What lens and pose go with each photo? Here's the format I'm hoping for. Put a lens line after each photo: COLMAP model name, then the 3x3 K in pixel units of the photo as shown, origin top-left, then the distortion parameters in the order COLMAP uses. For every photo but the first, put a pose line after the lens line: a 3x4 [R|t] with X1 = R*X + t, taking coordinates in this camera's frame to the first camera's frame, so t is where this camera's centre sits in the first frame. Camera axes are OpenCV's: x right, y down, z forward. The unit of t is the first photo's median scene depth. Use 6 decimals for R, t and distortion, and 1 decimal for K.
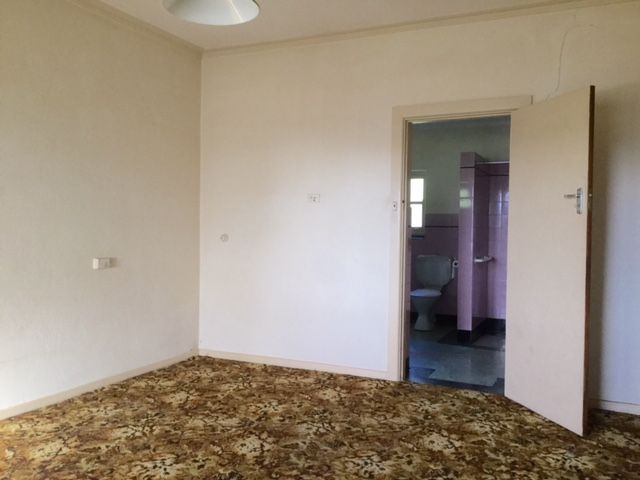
lens RADIAL K [[574.3, 0, 318.7], [0, 574.3, 236.9], [0, 0, 1]] dist [0.082278, -0.003209]
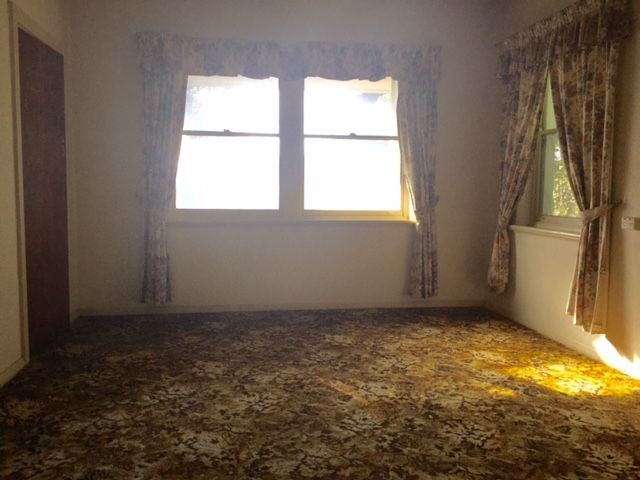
lens RADIAL K [[574.3, 0, 320.1], [0, 574.3, 239.2], [0, 0, 1]] dist [0.082278, -0.003209]
pose [[-0.819840, 0.034183, -0.571571, 0.243490], [-0.027326, 0.994743, 0.098687, 0.002159], [0.571940, 0.096526, -0.814597, 0.800825]]
